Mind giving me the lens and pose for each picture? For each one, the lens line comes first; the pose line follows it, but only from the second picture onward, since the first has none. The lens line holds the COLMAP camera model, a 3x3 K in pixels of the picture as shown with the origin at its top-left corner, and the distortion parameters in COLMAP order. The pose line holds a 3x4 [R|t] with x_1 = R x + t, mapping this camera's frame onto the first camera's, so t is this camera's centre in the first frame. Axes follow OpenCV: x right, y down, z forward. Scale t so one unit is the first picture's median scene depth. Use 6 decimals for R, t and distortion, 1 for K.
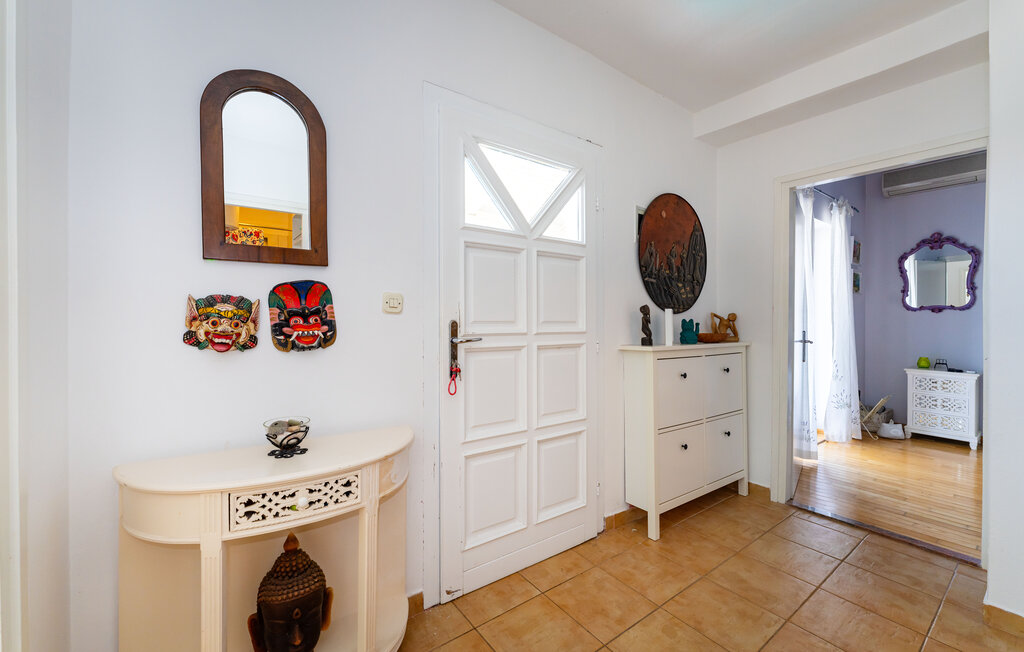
lens RADIAL K [[410.1, 0, 502.8], [0, 410.1, 333.0], [0, 0, 1]] dist [0.001884, 0.000388]
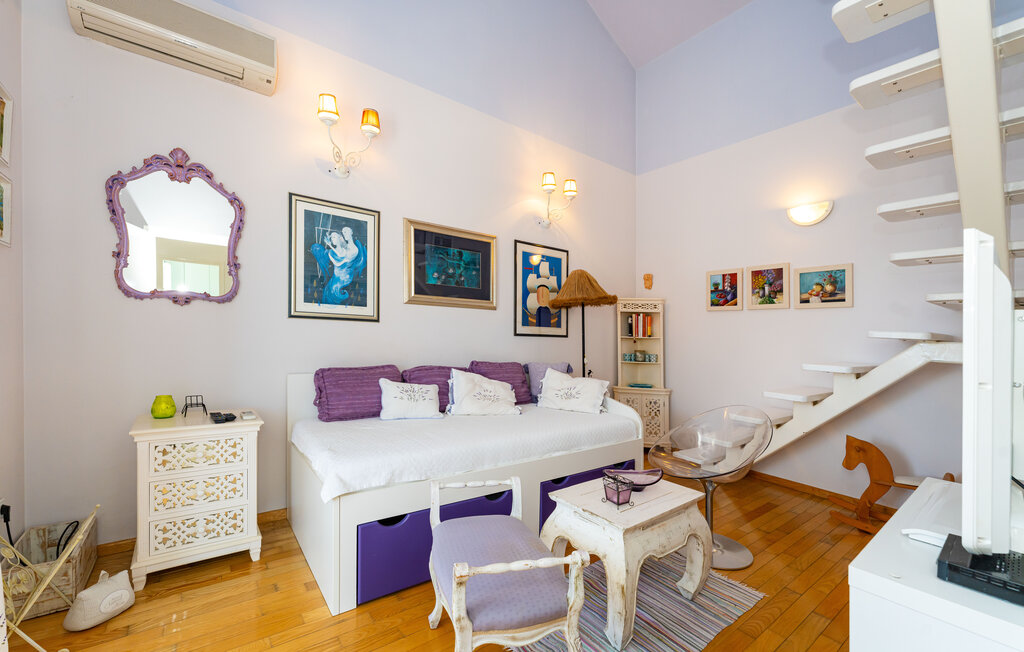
lens RADIAL K [[410.1, 0, 502.8], [0, 410.1, 333.0], [0, 0, 1]] dist [0.001884, 0.000388]
pose [[-0.005514, -0.003697, 0.999978, 0.550380], [0.008041, 0.999961, 0.003742, -0.013024], [-0.999952, 0.008061, -0.005484, 0.615326]]
